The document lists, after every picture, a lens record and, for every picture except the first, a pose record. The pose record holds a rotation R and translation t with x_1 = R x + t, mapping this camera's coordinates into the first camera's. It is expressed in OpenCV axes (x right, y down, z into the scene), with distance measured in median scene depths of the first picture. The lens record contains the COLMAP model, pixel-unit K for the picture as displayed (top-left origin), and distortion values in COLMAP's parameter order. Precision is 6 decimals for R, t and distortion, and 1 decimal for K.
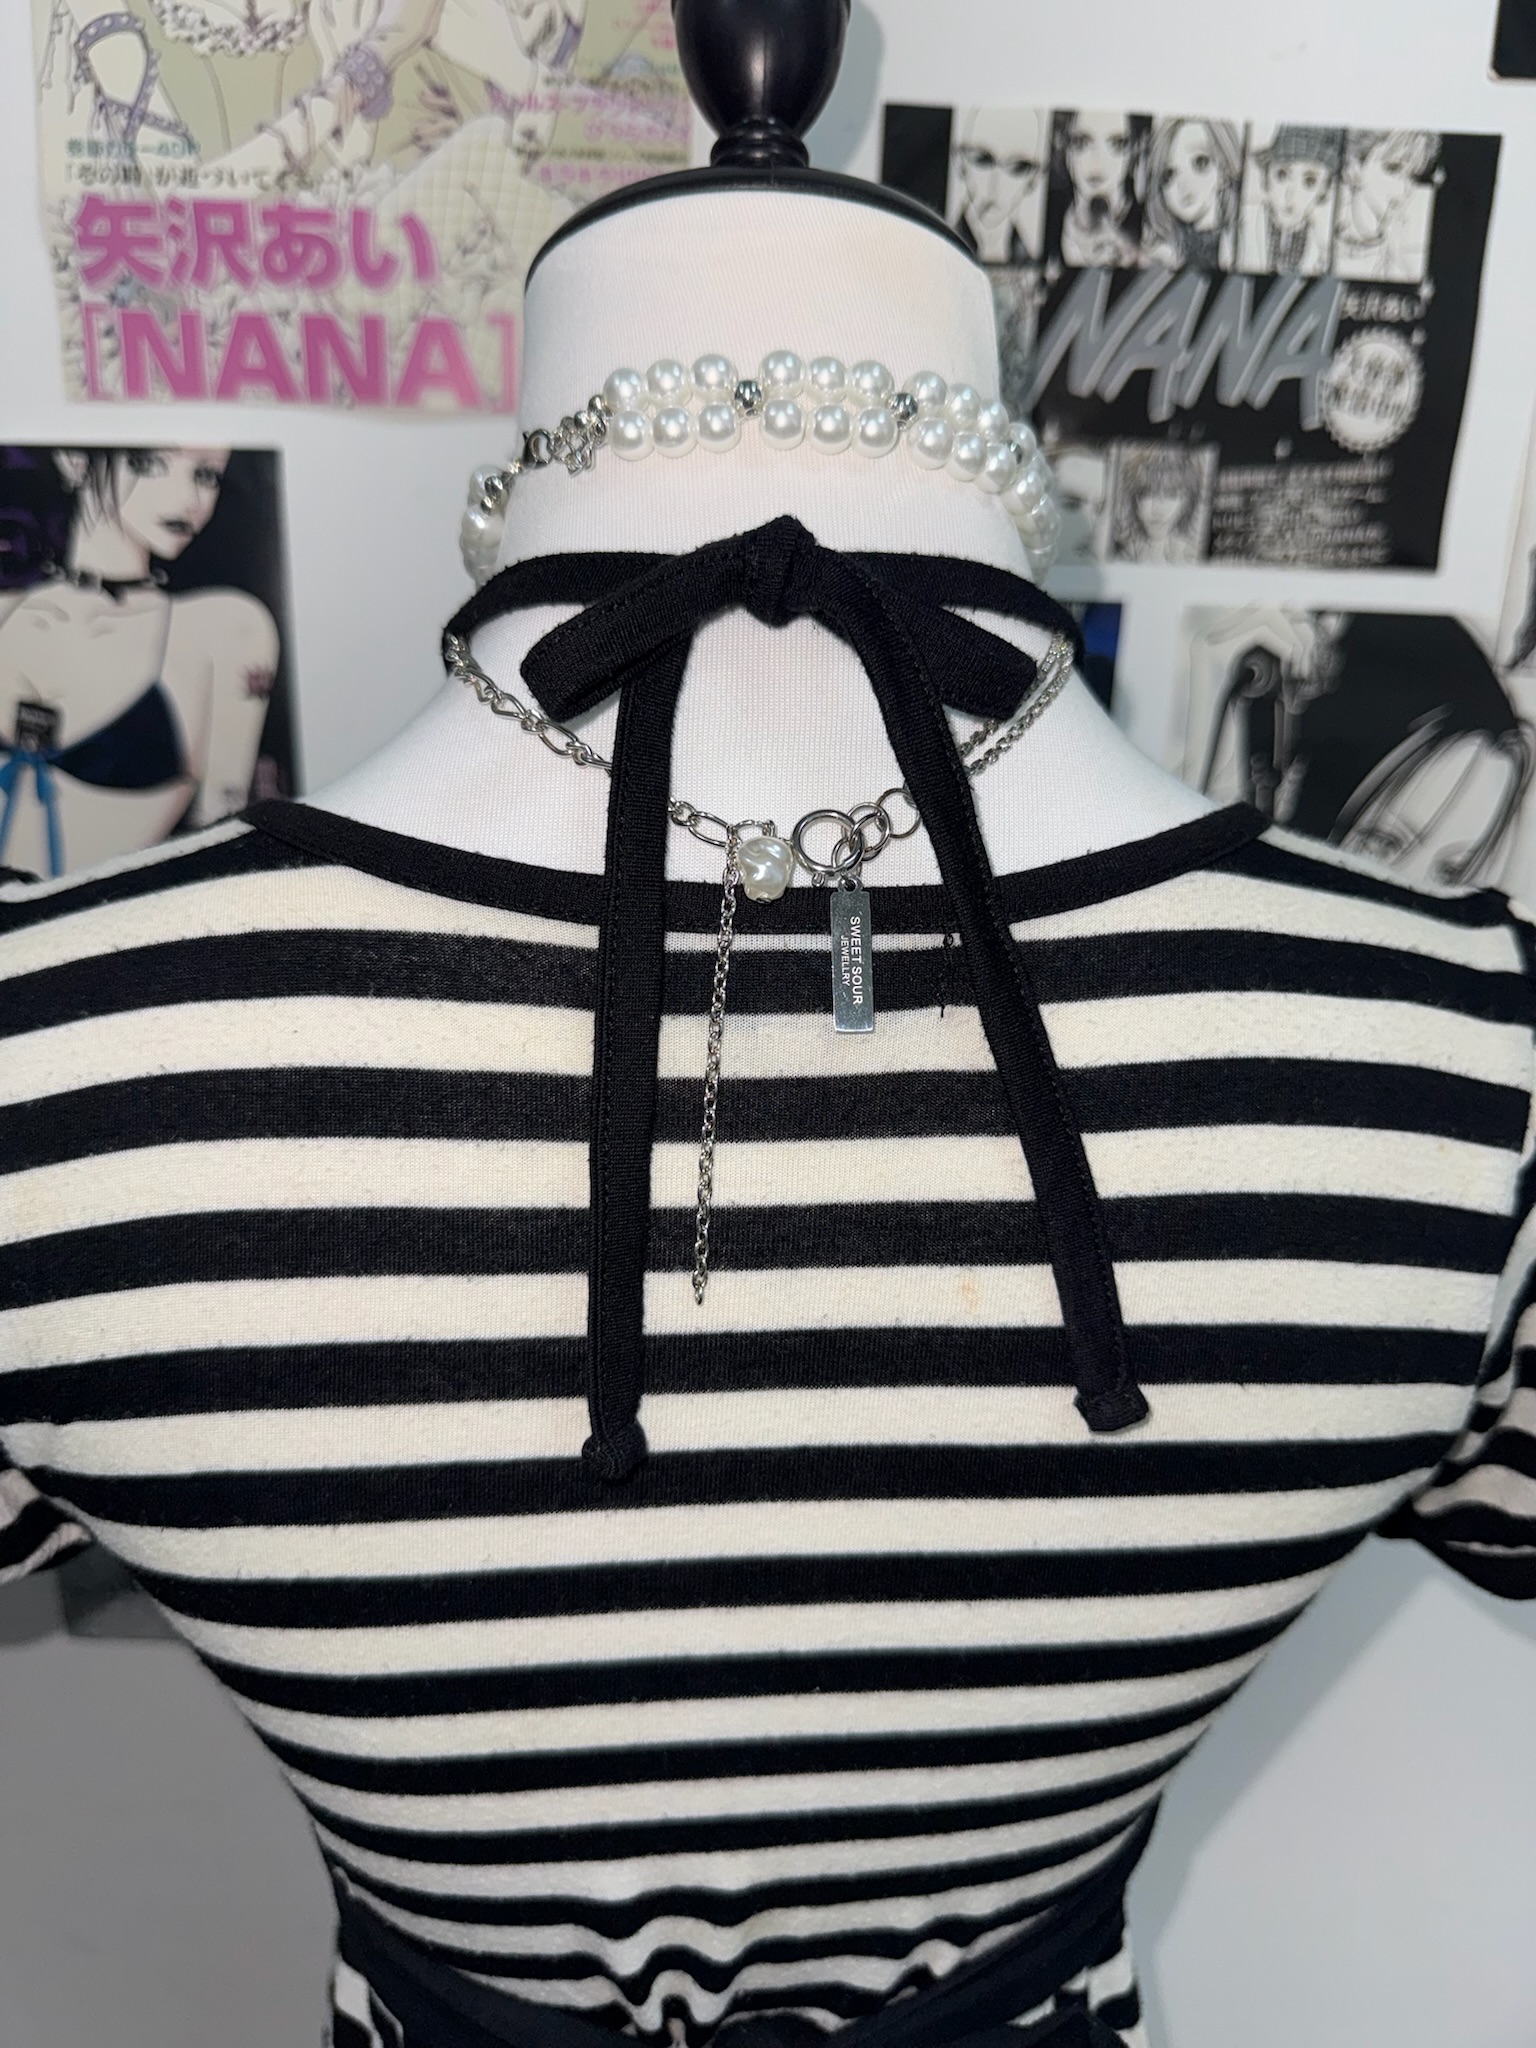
lens RADIAL K [[1508.1, 0, 772.9], [0, 1508.1, 1014.7], [0, 0, 1]] dist [-0.039218, 0.006807]
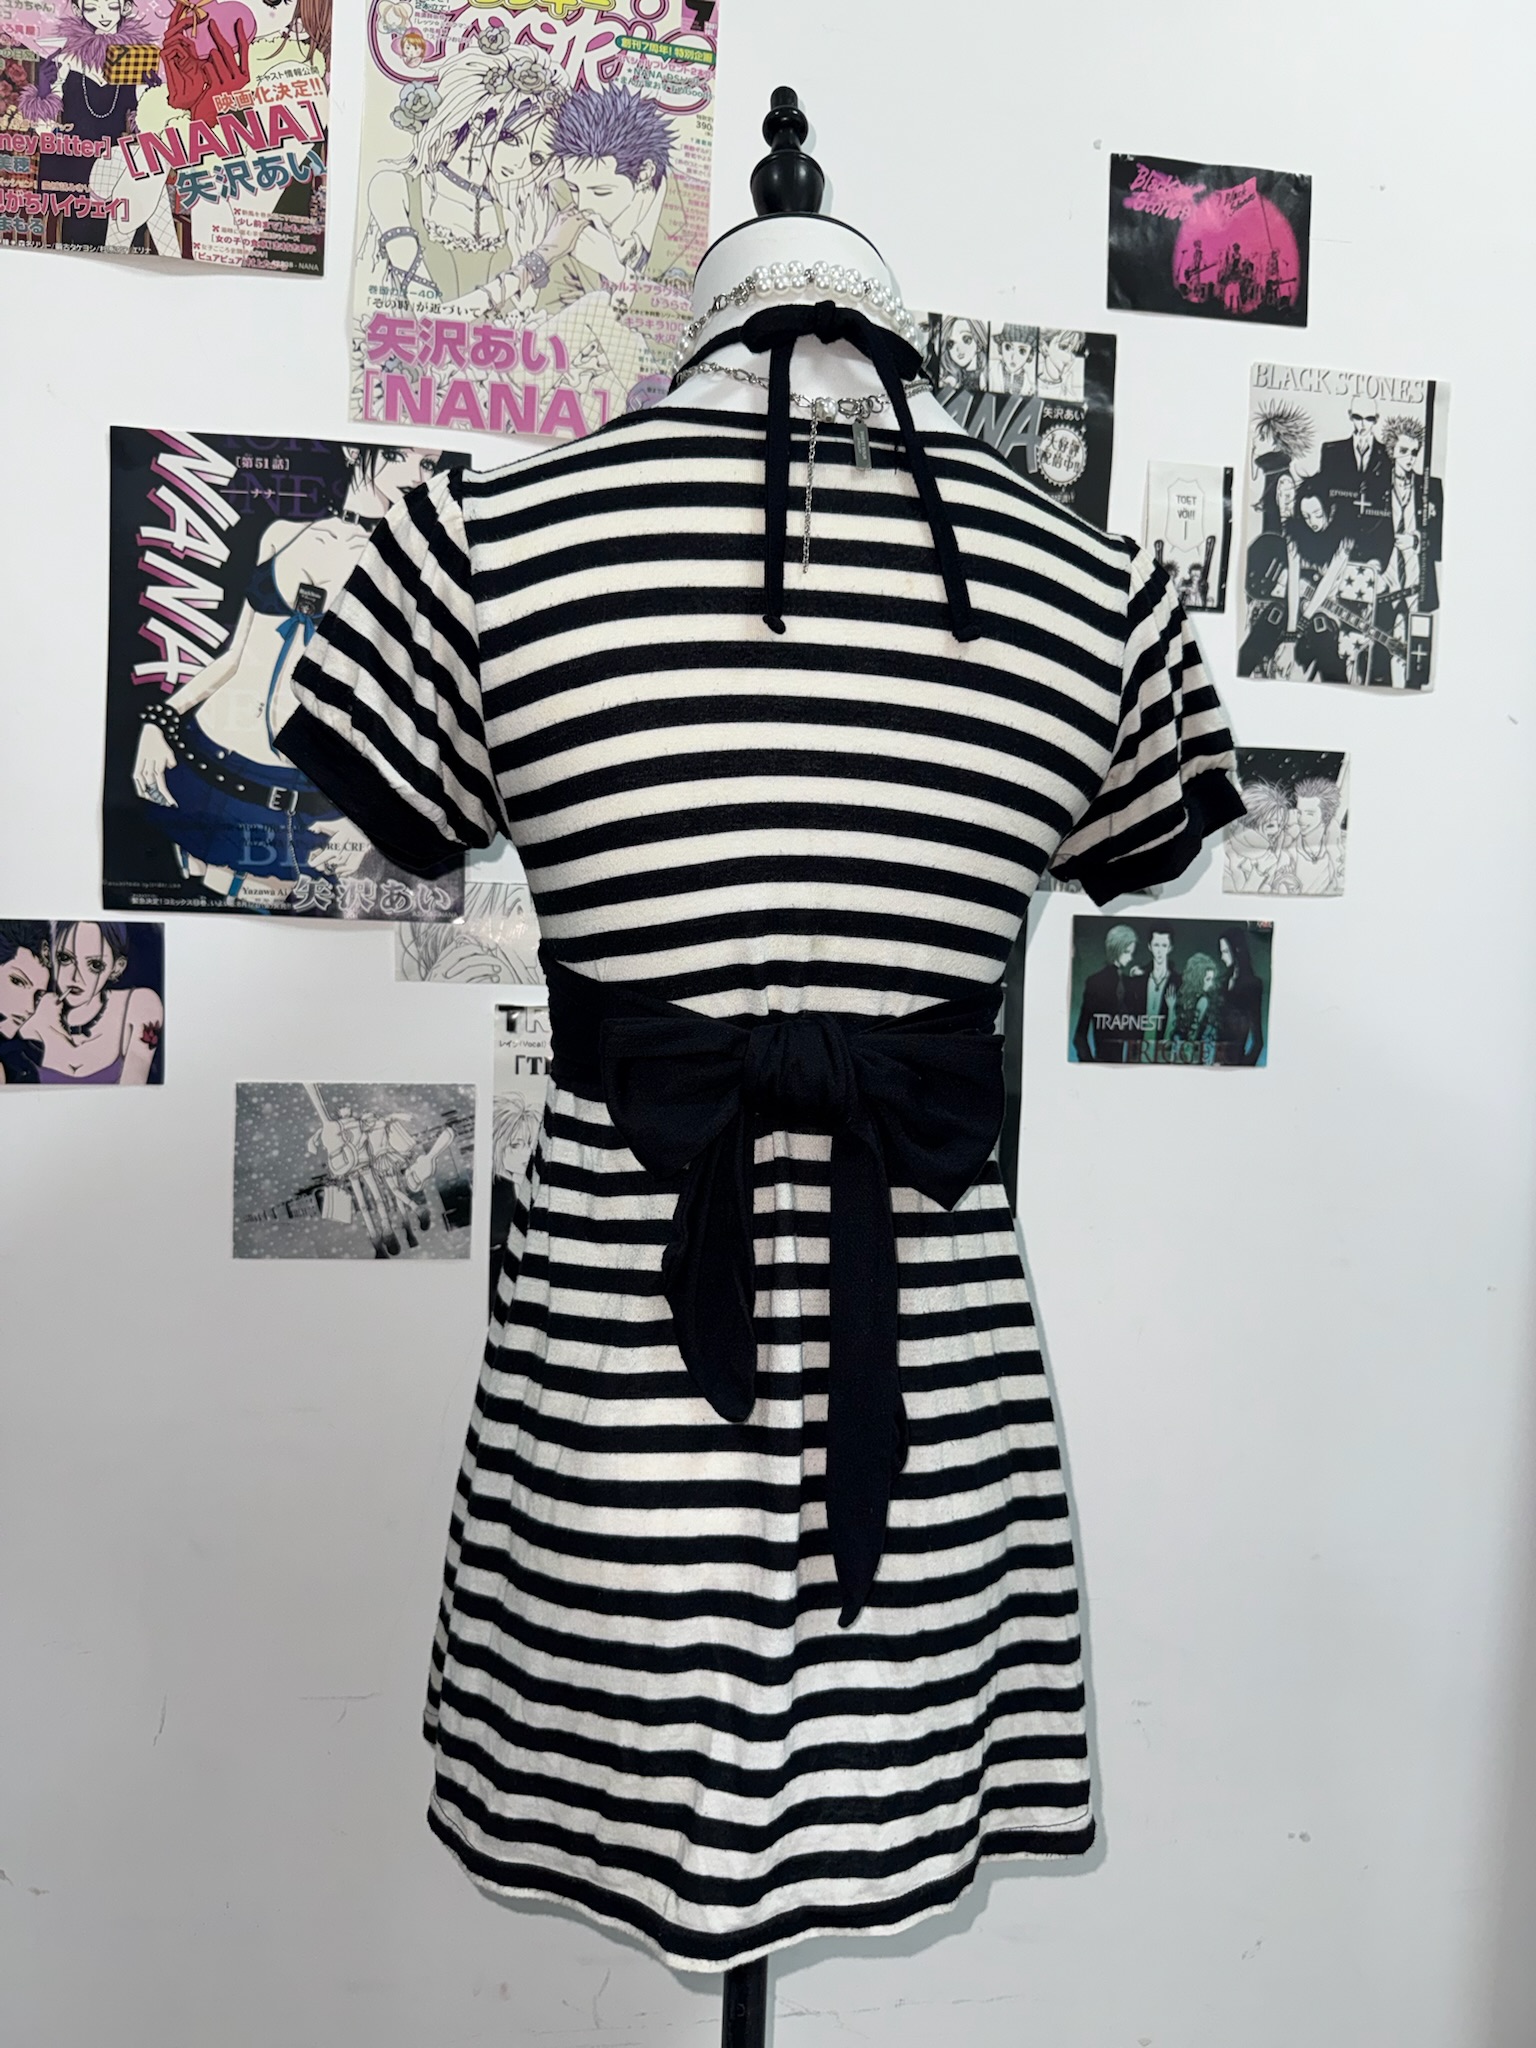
lens RADIAL K [[1452.3, 0, 783.2], [0, 1452.3, 1037.0], [0, 0, 1]] dist [-0.033604, 0.006402]
pose [[0.990719, -0.001998, 0.135909, -0.206422], [0.035182, 0.969586, -0.242209, 0.755905], [-0.131291, 0.244742, 0.960658, -0.551018]]
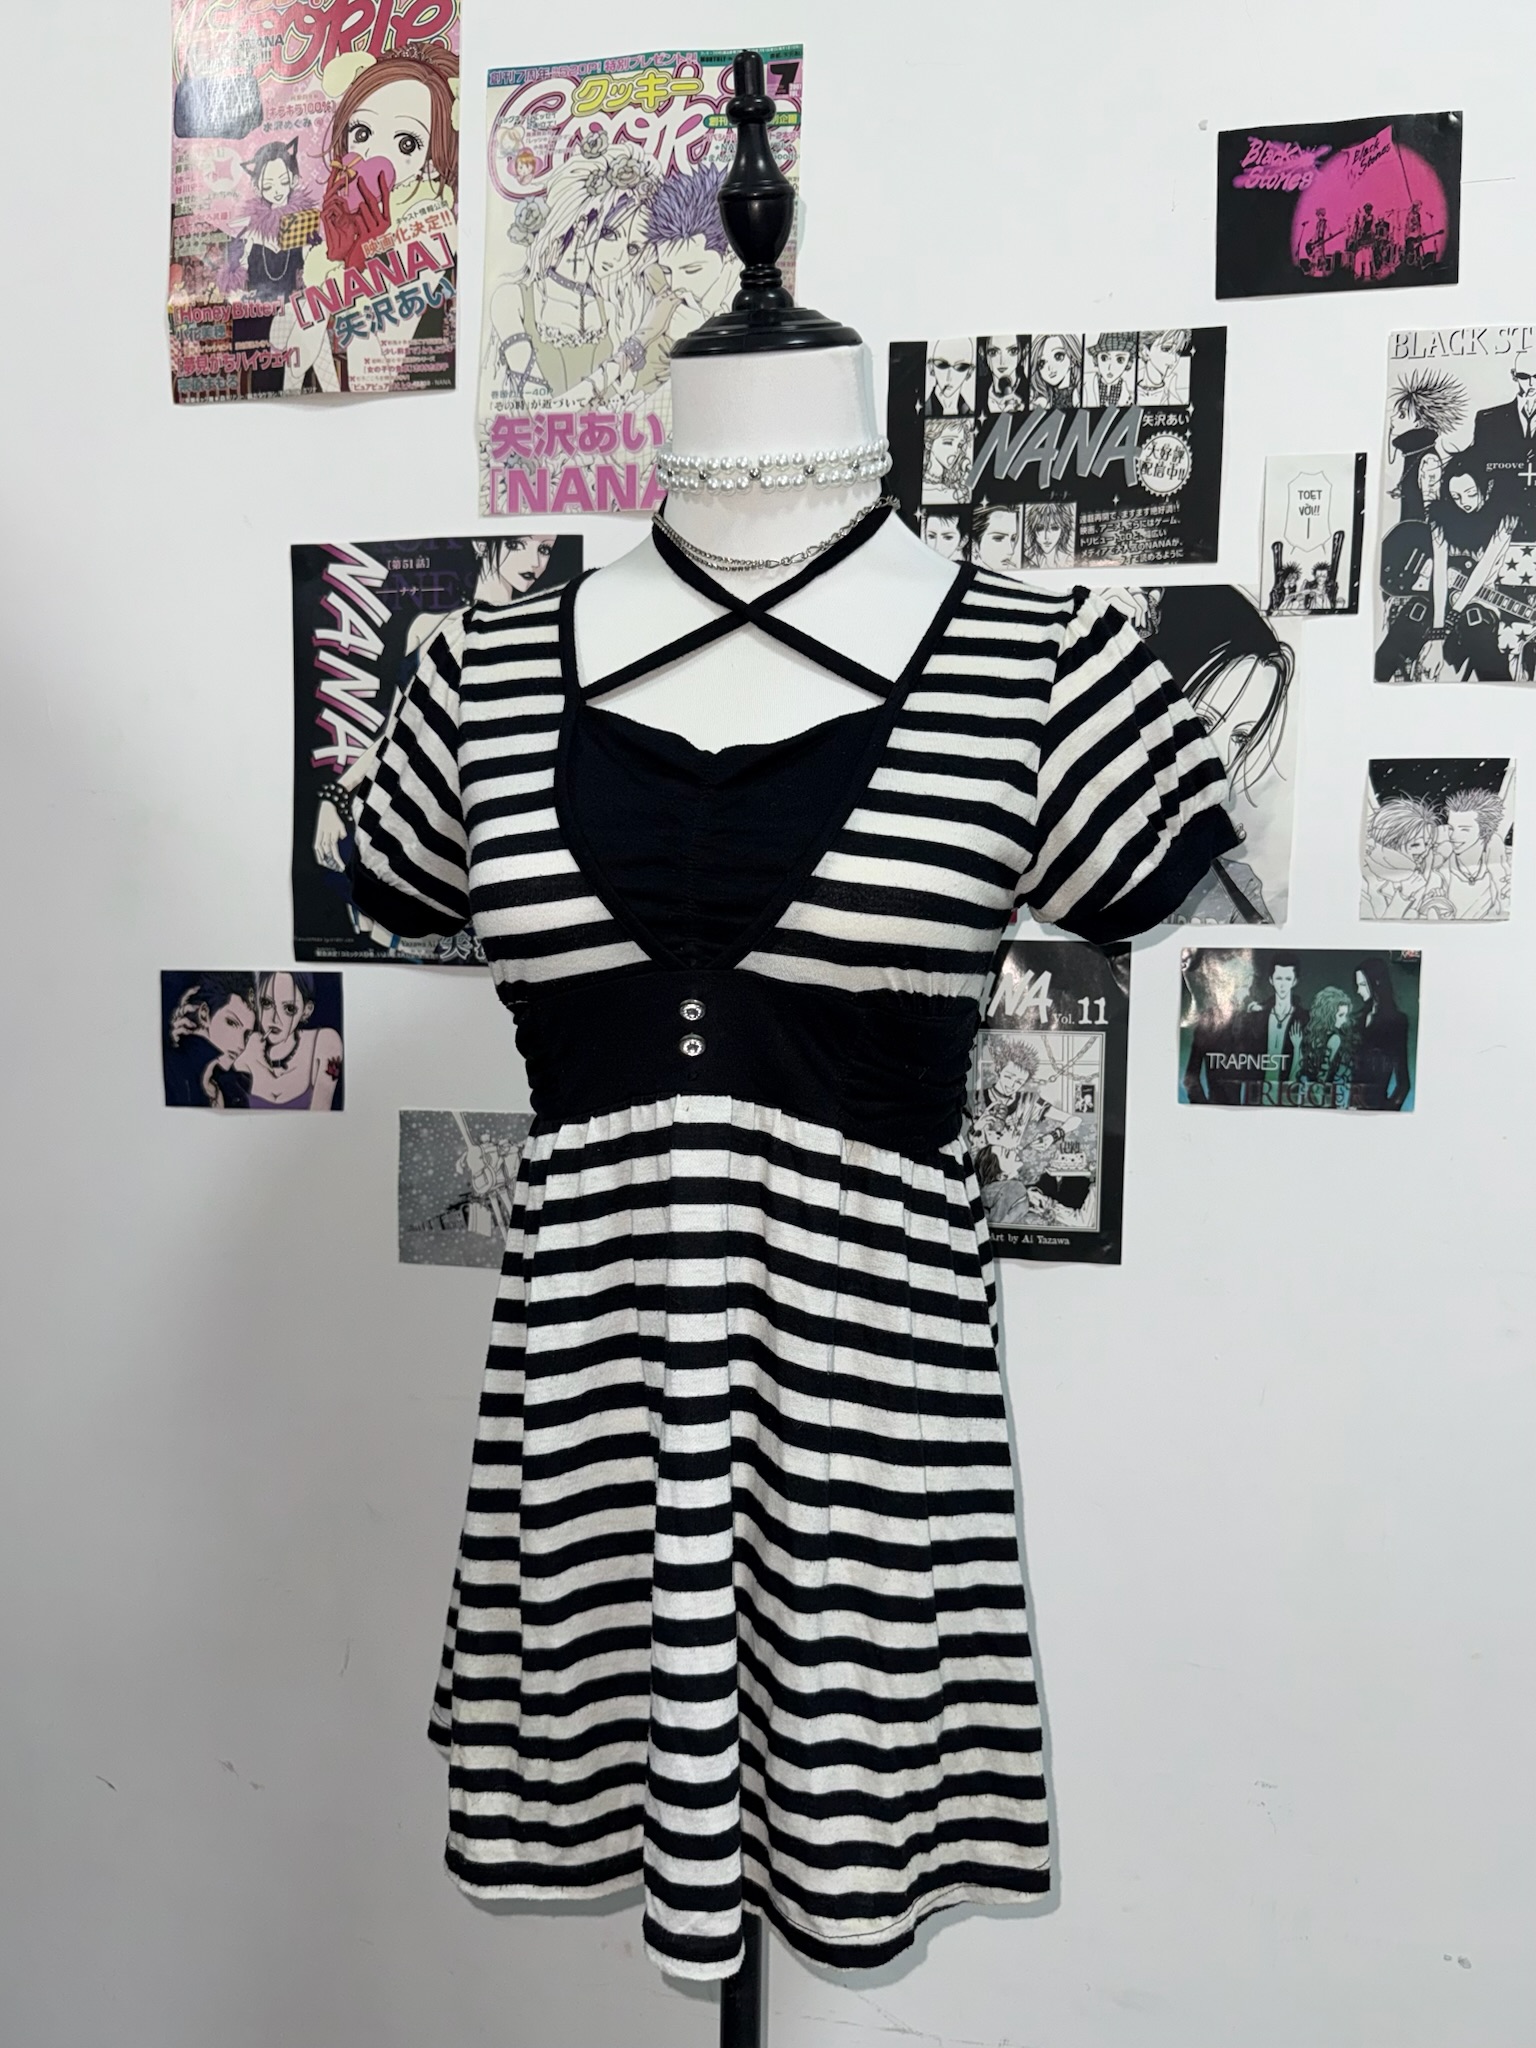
lens RADIAL K [[1558.0, 0, 788.8], [0, 1558.0, 1088.2], [0, 0, 1]] dist [-0.027822, -0.009784]
pose [[0.978184, 0.007897, -0.207590, 0.366789], [-0.052808, 0.975905, -0.211711, 0.760702], [0.200917, 0.218054, 0.955031, -0.731954]]
